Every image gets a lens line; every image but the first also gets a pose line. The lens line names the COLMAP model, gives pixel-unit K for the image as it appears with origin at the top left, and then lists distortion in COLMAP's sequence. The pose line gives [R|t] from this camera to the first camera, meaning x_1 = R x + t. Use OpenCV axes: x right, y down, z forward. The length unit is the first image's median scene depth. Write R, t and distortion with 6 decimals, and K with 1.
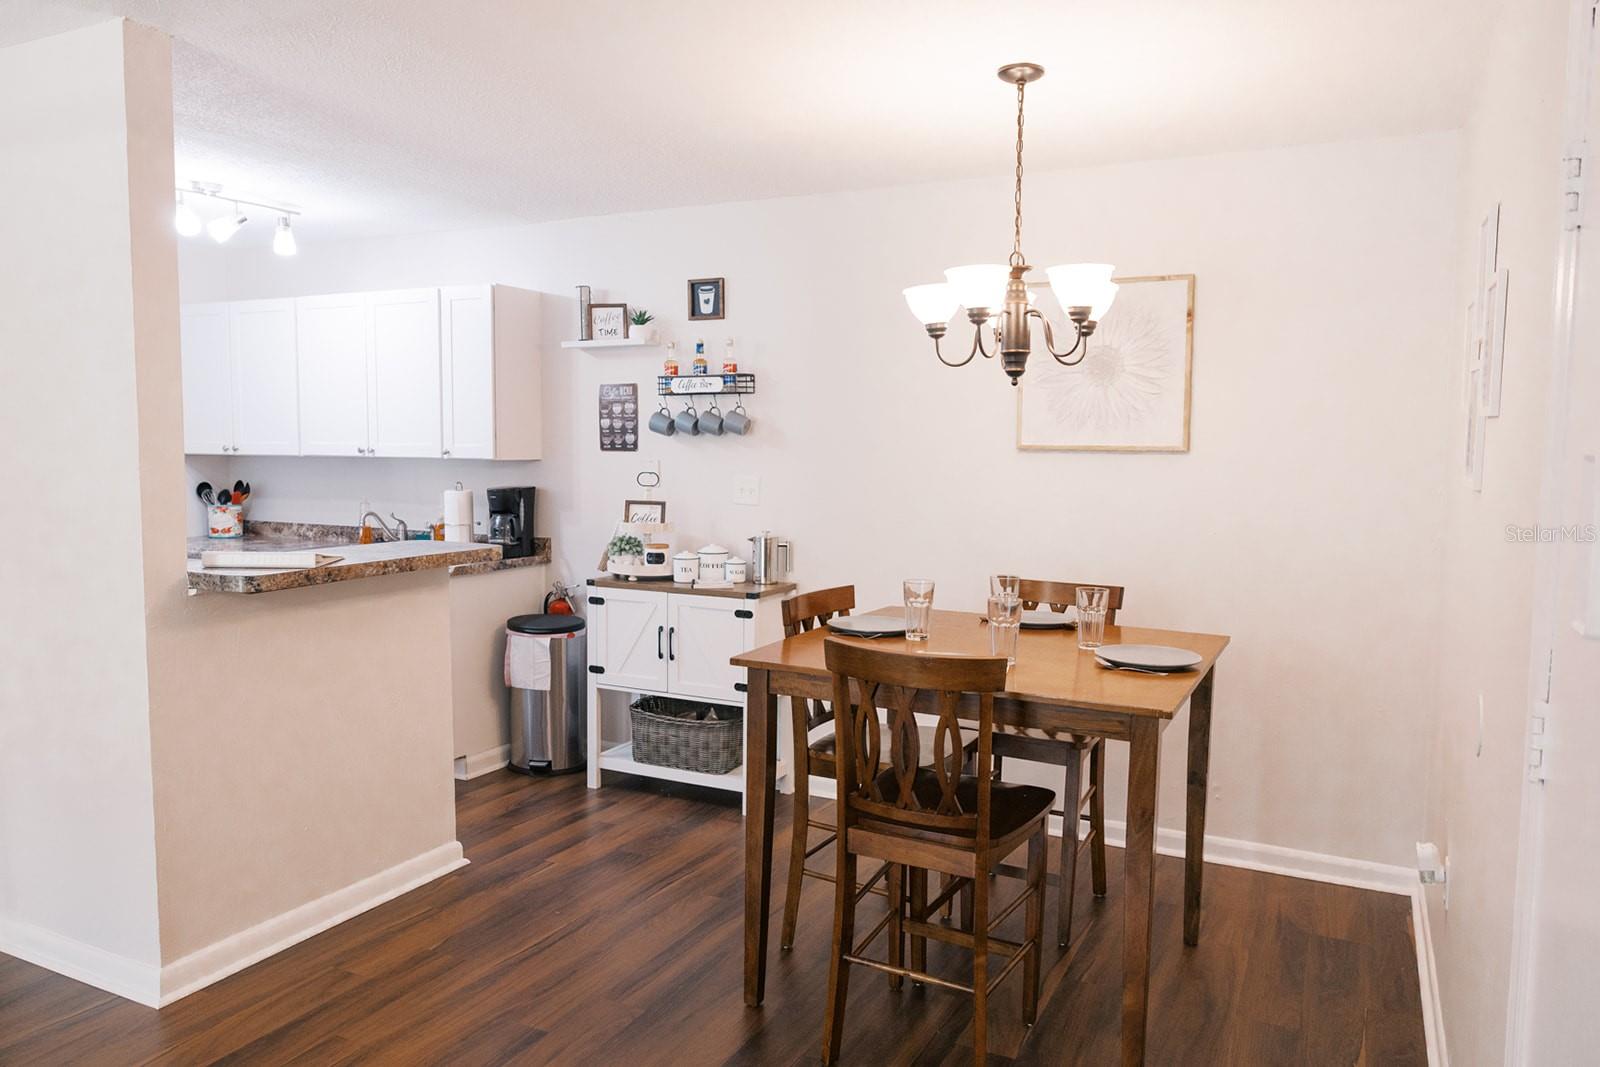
lens RADIAL K [[1114.2, 0, 800.0], [0, 1114.2, 533.5], [0, 0, 1]] dist [-0.000041, 0.000595]
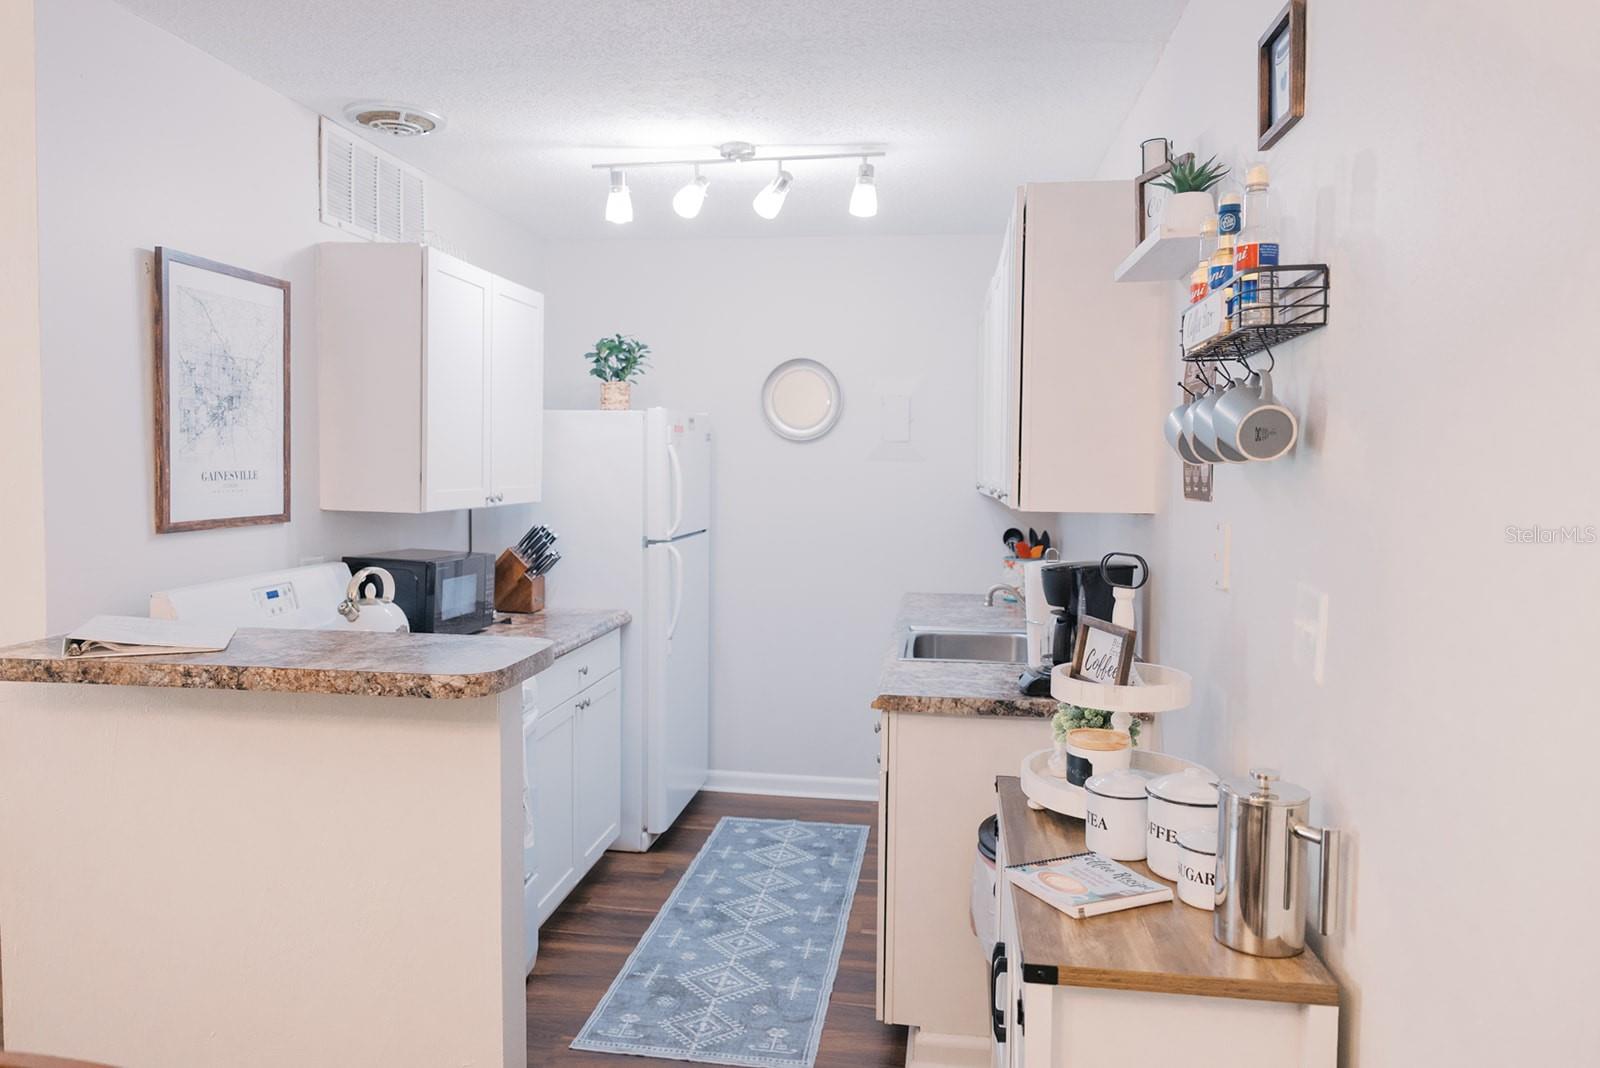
lens RADIAL K [[1098.9, 0, 798.4], [0, 1098.9, 515.9], [0, 0, 1]] dist [-0.004509, 0.000002]
pose [[0.309332, 0.036732, -0.950244, 0.202682], [-0.084989, 0.996323, 0.010846, -0.061883], [0.947149, 0.077405, 0.311317, 0.750690]]
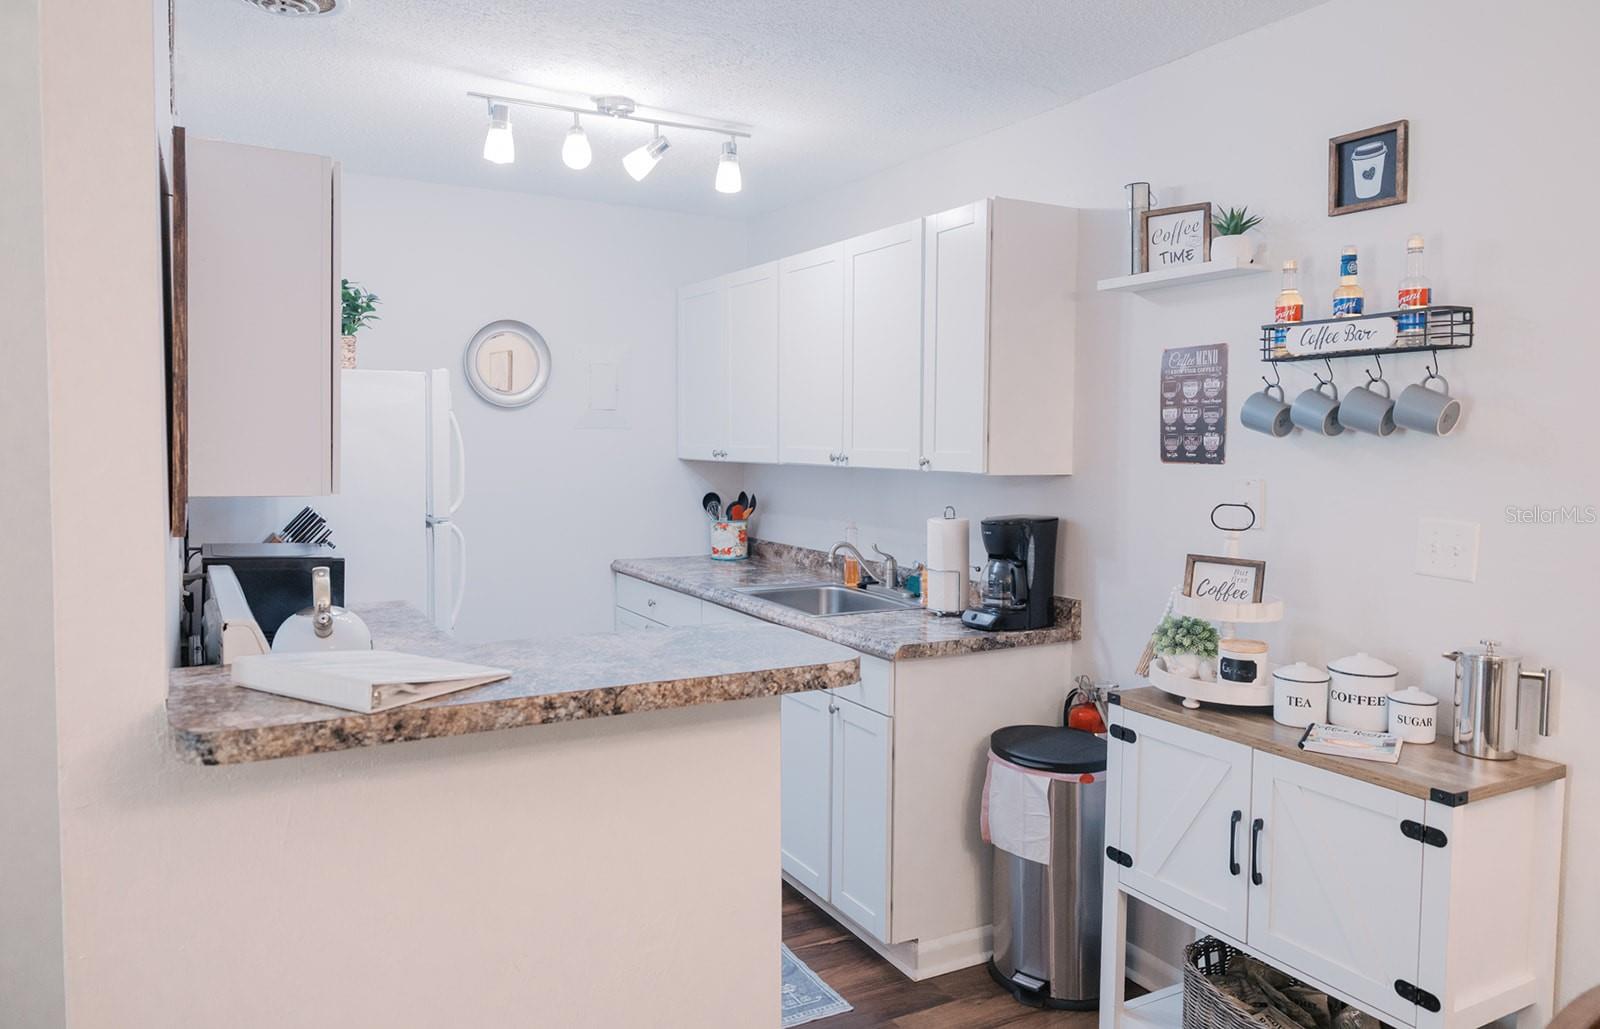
lens RADIAL K [[1076.1, 0, 800.9], [0, 1076.1, 493.3], [0, 0, 1]] dist [0.001952, 0.001192]
pose [[0.820156, 0.027194, -0.571493, -0.010819], [-0.047189, 0.998682, -0.020201, -0.039446], [0.570190, 0.043536, 0.820358, 0.449754]]
